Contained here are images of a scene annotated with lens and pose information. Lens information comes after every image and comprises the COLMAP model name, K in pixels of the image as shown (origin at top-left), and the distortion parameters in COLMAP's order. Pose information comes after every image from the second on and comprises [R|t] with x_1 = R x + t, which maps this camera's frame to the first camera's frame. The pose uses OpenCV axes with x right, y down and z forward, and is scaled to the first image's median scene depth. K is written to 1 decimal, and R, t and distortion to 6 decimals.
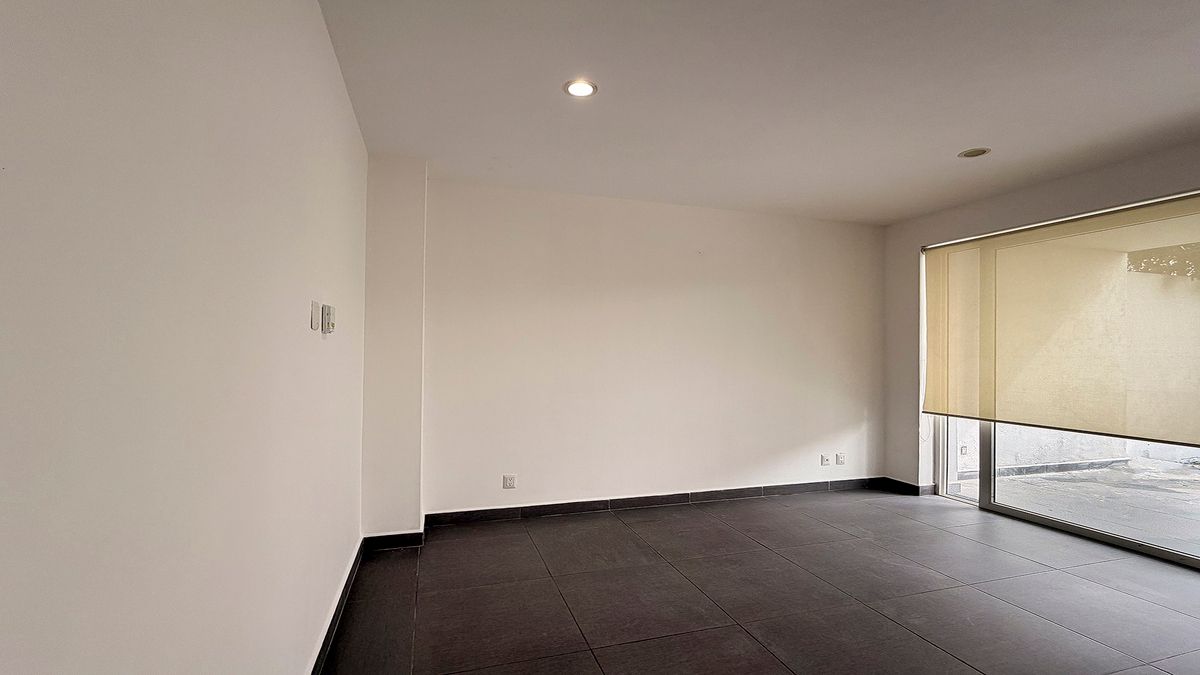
lens RADIAL K [[498.8, 0, 600.0], [0, 498.8, 337.5], [0, 0, 1]] dist [-0.000450, -0.000117]
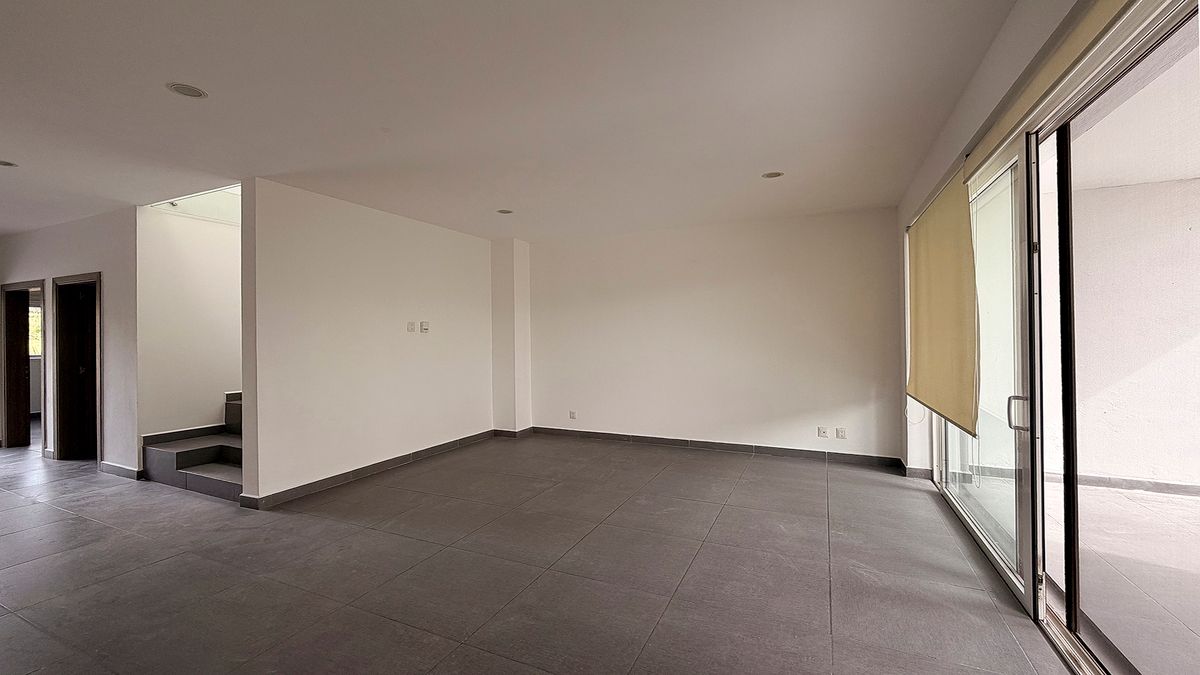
lens RADIAL K [[498.8, 0, 600.0], [0, 498.8, 337.5], [0, 0, 1]] dist [-0.000450, -0.000117]
pose [[0.734840, -0.009981, -0.678167, 0.831646], [0.034061, 0.999173, 0.022202, -0.004781], [0.677384, -0.039414, 0.734573, -0.133740]]
